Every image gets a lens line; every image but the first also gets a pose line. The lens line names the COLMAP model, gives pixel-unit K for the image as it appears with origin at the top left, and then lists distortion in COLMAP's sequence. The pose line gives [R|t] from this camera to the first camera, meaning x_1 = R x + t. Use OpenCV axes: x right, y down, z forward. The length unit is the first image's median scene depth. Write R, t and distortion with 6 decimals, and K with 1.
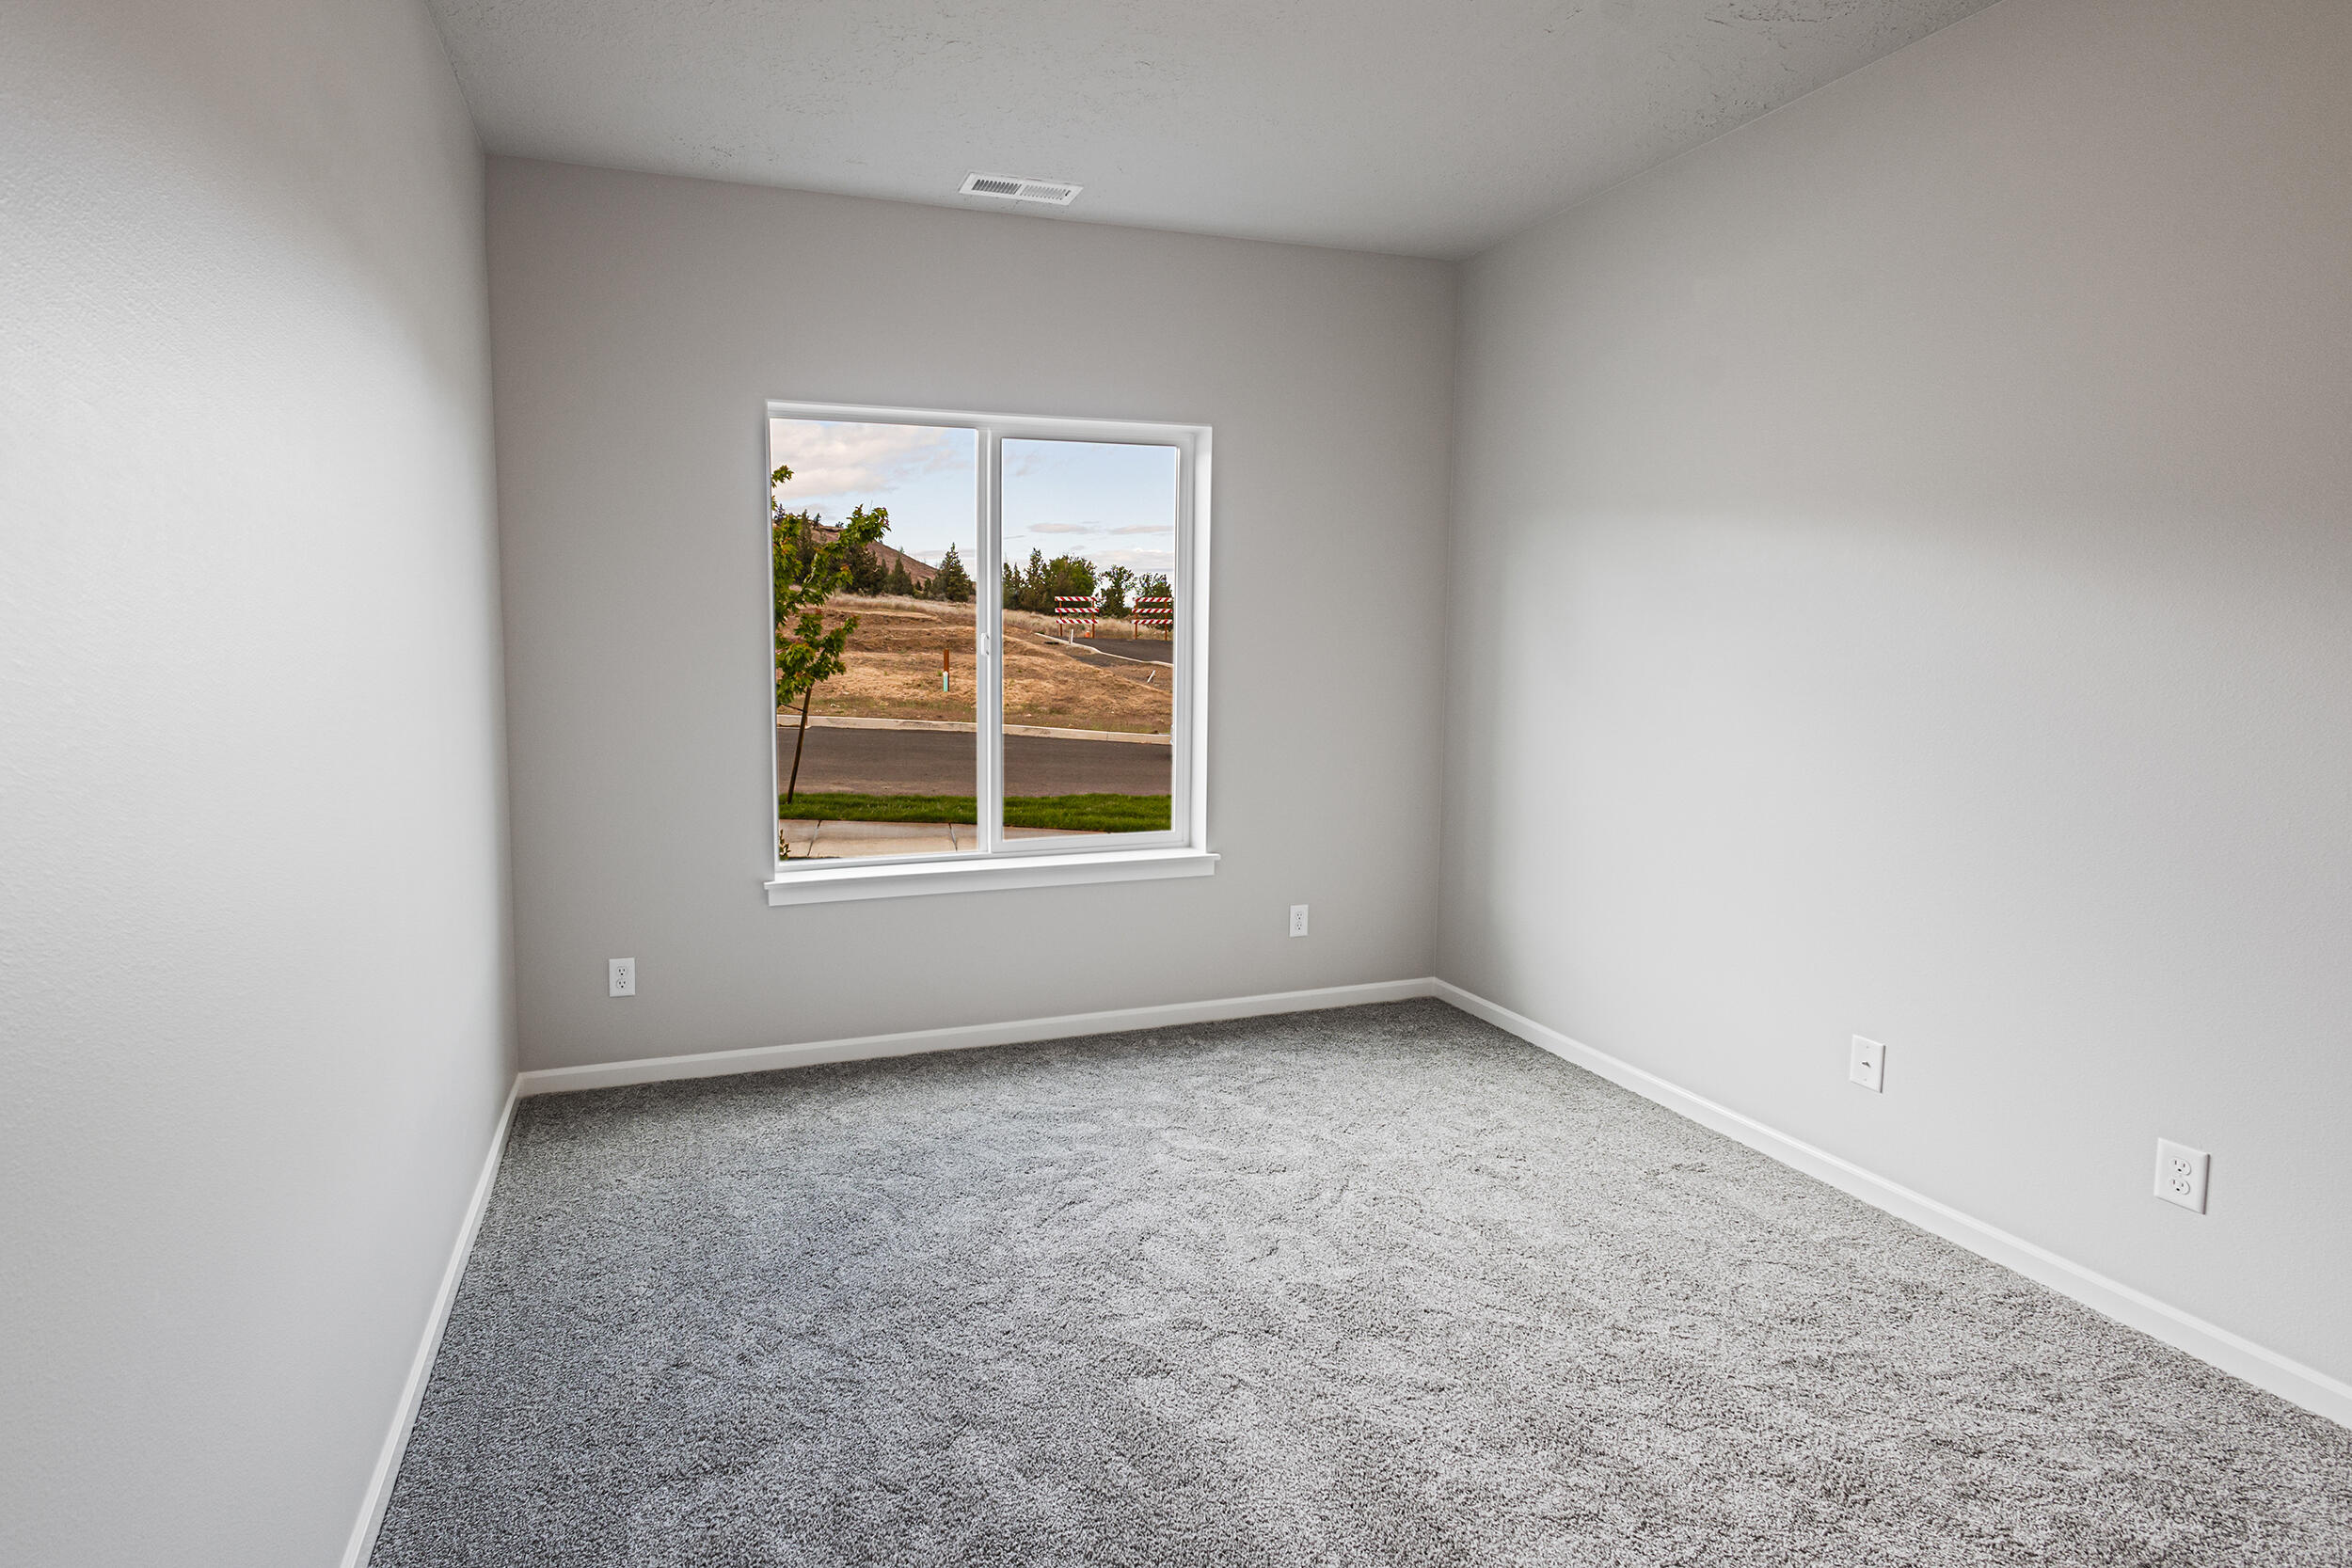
lens RADIAL K [[1125.6, 0, 1174.6], [0, 1125.6, 641.4], [0, 0, 1]] dist [0.000149, 0.000974]
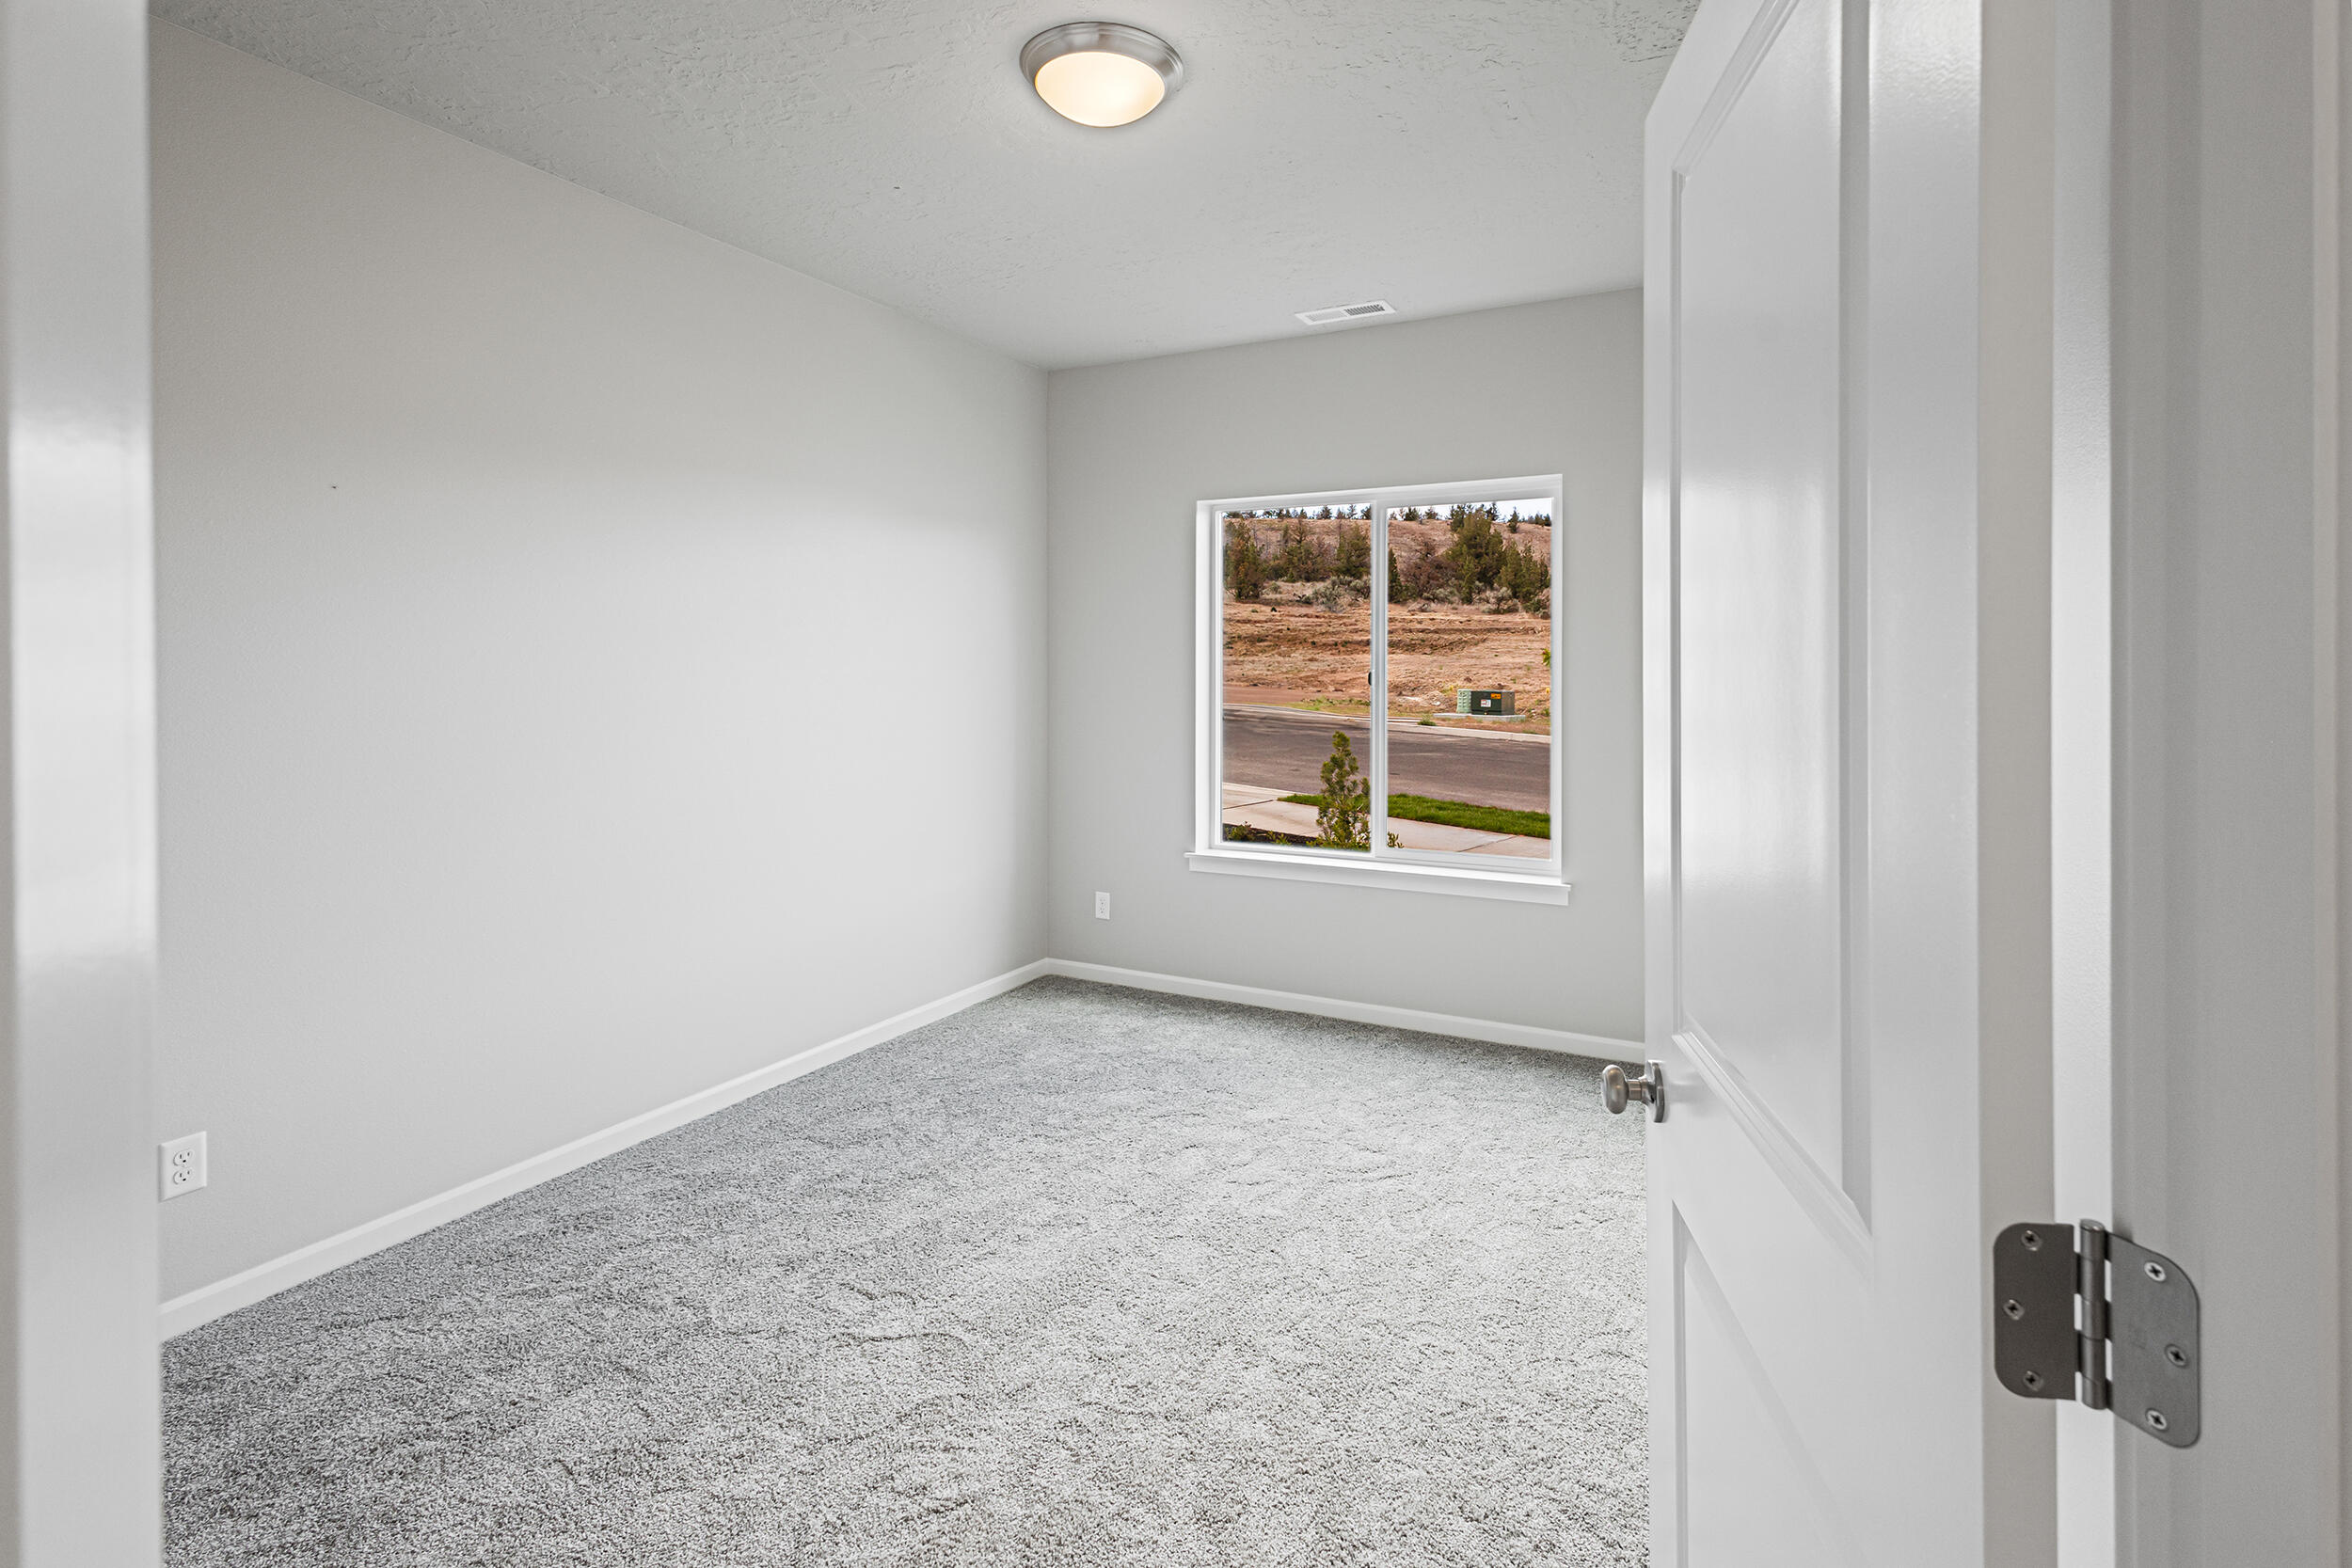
lens RADIAL K [[1125.6, 0, 1174.6], [0, 1125.6, 641.4], [0, 0, 1]] dist [0.000149, 0.000974]
pose [[0.716414, -0.005330, -0.697655, 0.632160], [0.006873, 0.999976, -0.000582, -0.043486], [0.697642, -0.004378, 0.716433, 0.030125]]
